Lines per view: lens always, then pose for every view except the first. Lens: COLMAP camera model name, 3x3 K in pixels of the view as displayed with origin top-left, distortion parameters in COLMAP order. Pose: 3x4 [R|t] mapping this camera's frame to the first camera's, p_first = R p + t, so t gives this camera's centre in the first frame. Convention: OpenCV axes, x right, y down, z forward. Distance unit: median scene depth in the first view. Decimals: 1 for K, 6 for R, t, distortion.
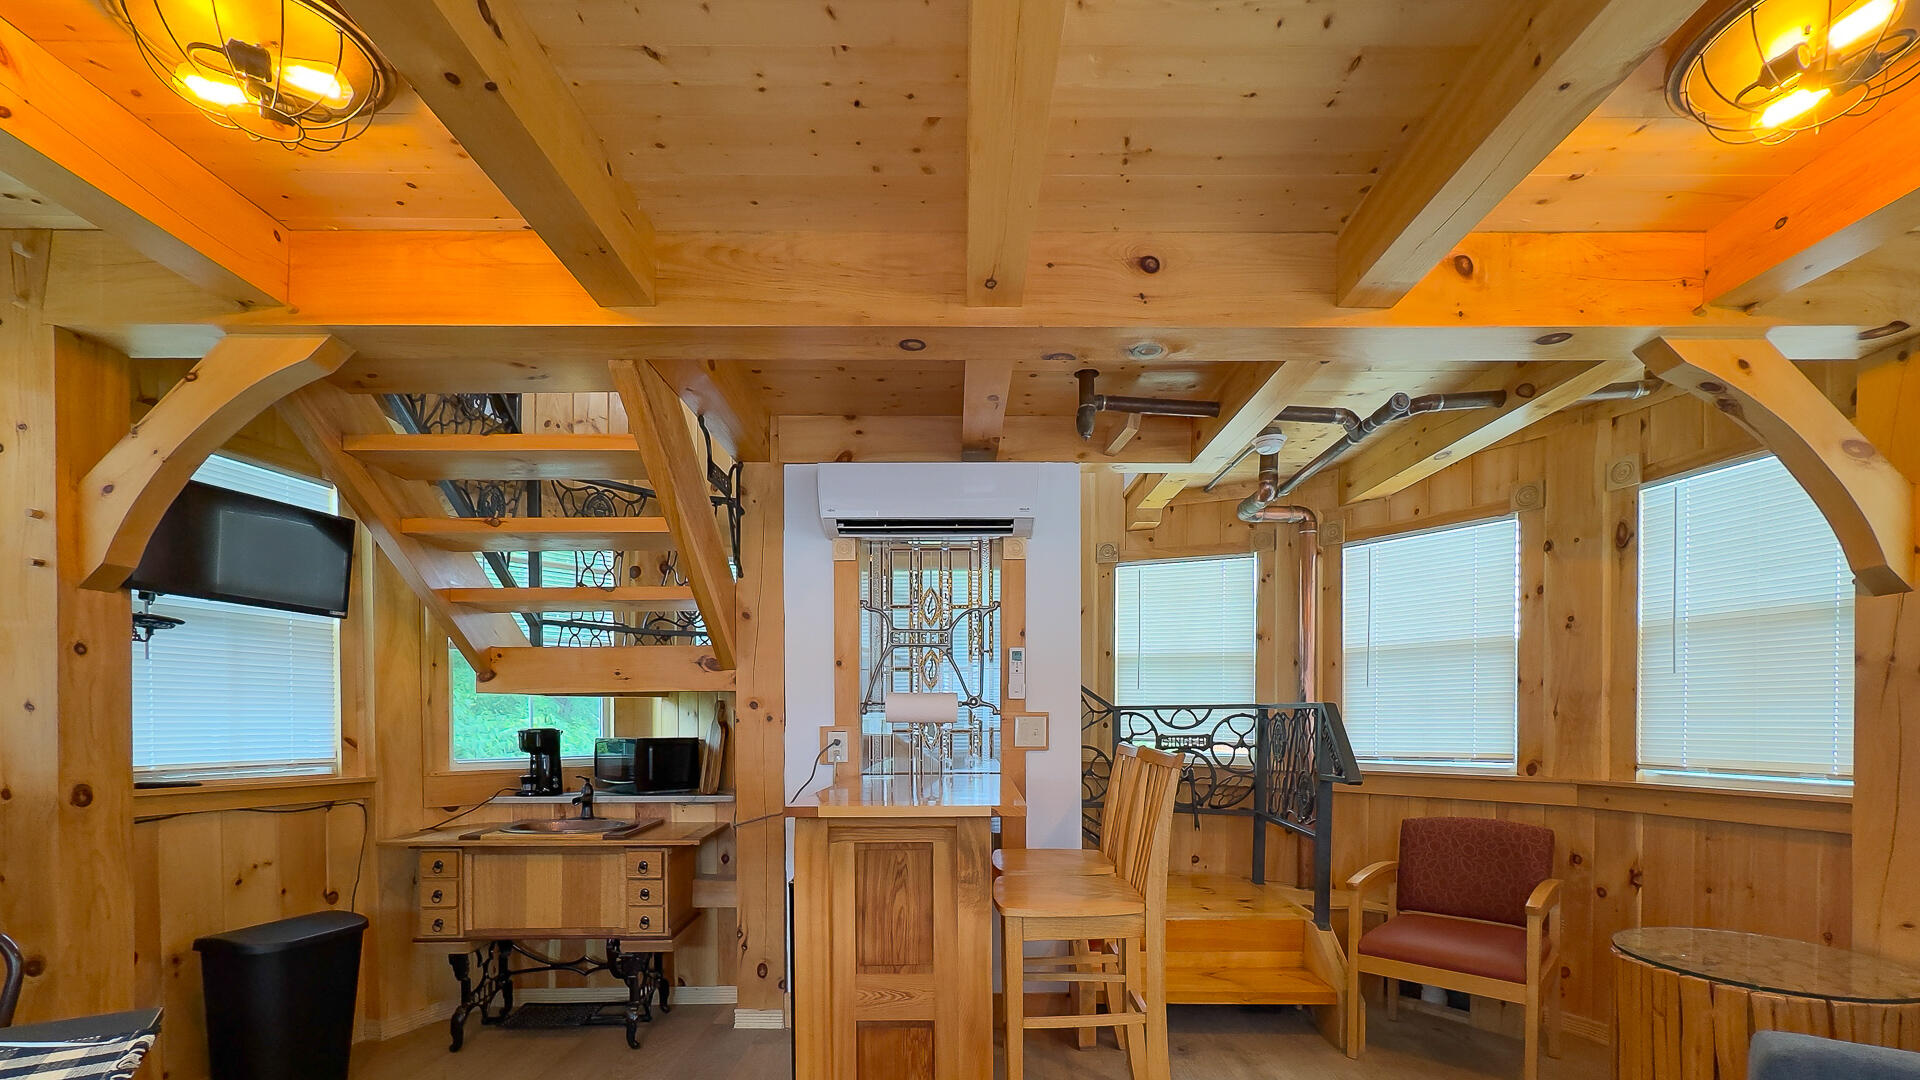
lens RADIAL K [[813.9, 0, 960.7], [0, 813.9, 711.8], [0, 0, 1]] dist [0.000094, -0.000010]
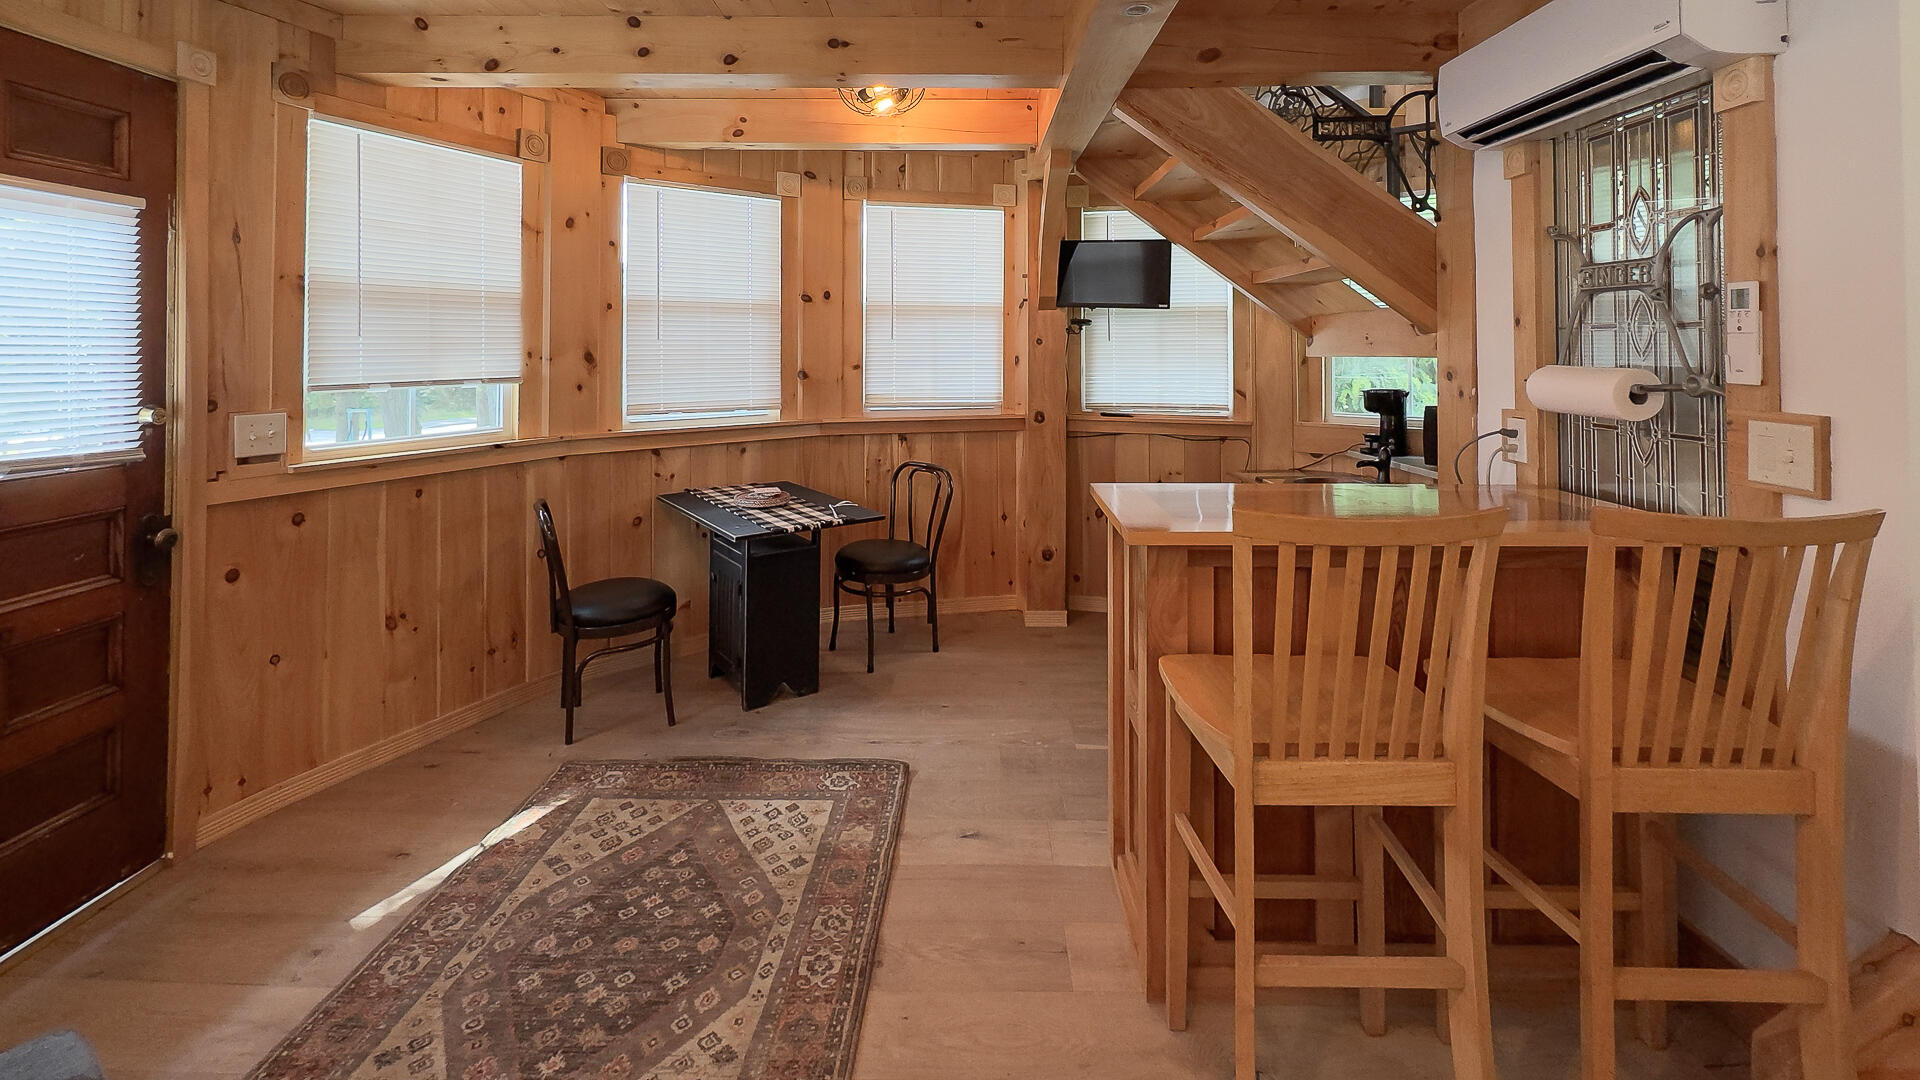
lens RADIAL K [[862.0, 0, 963.9], [0, 862.0, 546.8], [0, 0, 1]] dist [-0.000324, -0.000125]
pose [[-0.016787, 0.233259, -0.972270, 0.670394], [0.012203, 0.972382, 0.233076, -0.052516], [0.999785, -0.007952, -0.019170, 0.541570]]
